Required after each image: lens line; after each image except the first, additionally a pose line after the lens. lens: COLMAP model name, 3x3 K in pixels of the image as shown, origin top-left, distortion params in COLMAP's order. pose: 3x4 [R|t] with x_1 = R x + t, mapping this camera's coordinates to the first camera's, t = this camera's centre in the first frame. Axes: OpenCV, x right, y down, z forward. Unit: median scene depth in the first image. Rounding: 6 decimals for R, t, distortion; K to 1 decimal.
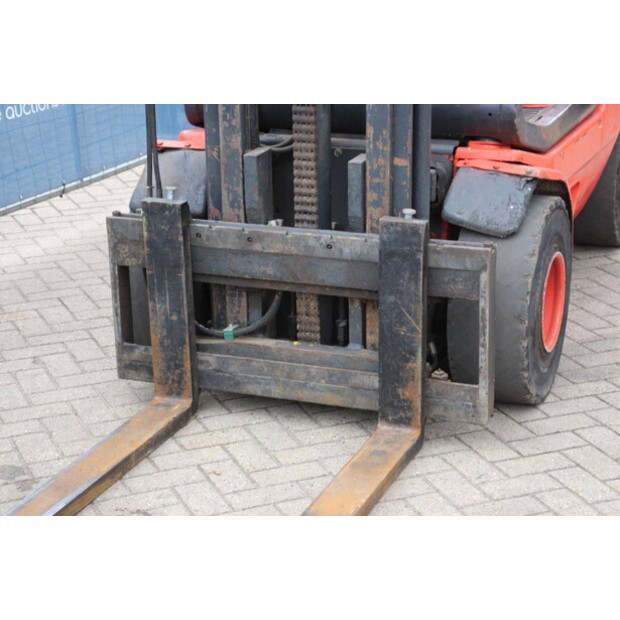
lens RADIAL K [[1429.6, 0, 308.2], [0, 1429.6, 309.9], [0, 0, 1]] dist [0.291866, 0.000000]
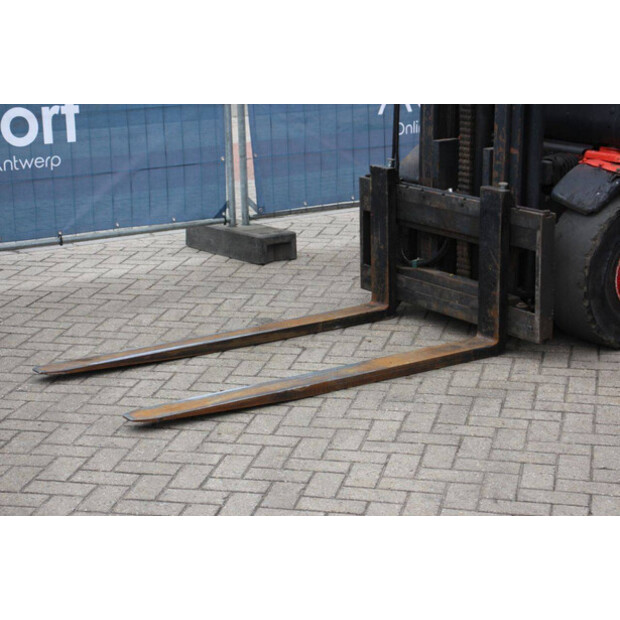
lens RADIAL K [[1429.6, 0, 295.3], [0, 1429.6, 277.3], [0, 0, 1]] dist [0.291866, 0.000000]
pose [[0.824218, 0.136530, -0.549567, 0.664108], [-0.176980, 0.983991, -0.020973, 0.085000], [0.537905, 0.114549, 0.835186, -0.283206]]
